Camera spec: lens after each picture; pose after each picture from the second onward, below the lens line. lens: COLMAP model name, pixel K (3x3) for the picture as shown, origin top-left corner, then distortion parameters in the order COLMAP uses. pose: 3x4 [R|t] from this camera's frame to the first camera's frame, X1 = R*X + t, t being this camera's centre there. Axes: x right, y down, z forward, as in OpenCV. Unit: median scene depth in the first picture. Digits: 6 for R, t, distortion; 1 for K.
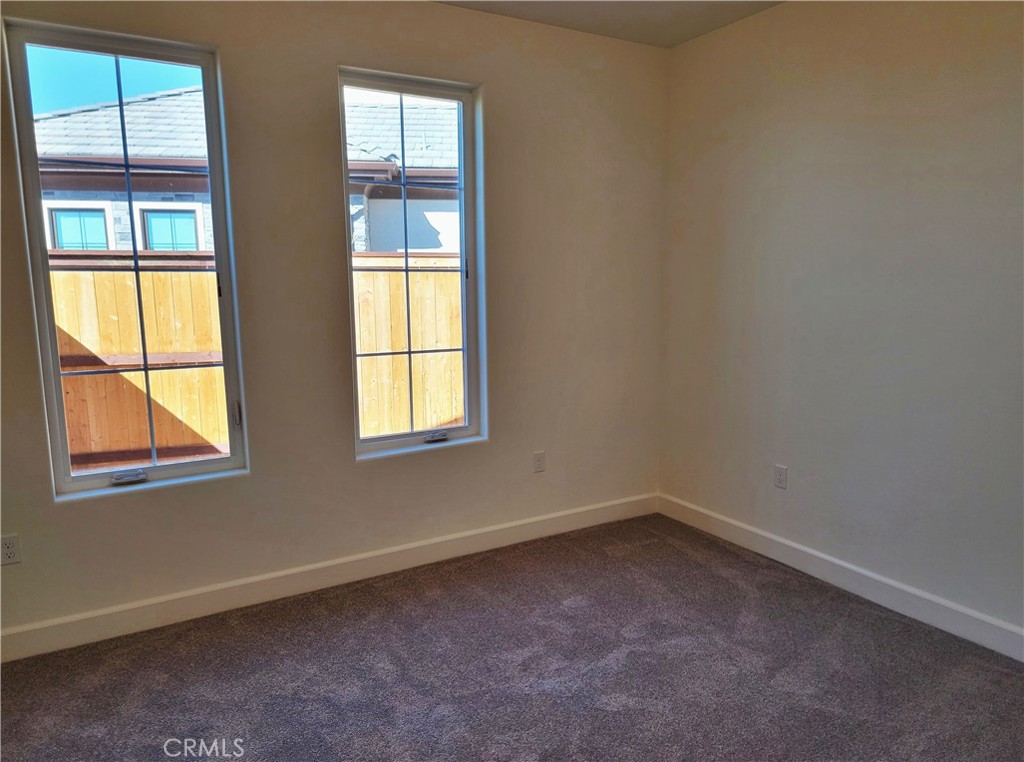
lens RADIAL K [[695.3, 0, 520.5], [0, 695.3, 385.8], [0, 0, 1]] dist [0.033975, -0.003213]
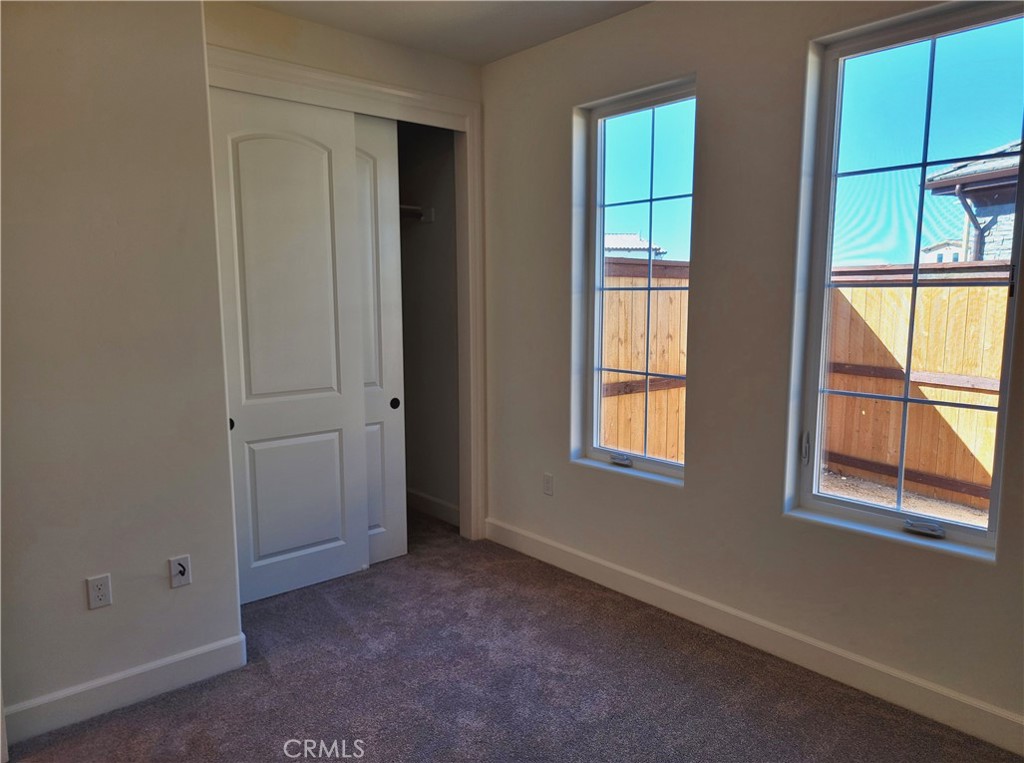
lens RADIAL K [[715.4, 0, 542.3], [0, 715.4, 394.7], [0, 0, 1]] dist [0.033824, -0.003153]
pose [[0.209159, 0.142664, -0.967419, 0.486722], [-0.149063, 0.982391, 0.112644, -0.081652], [0.966454, 0.120646, 0.226742, 0.477028]]
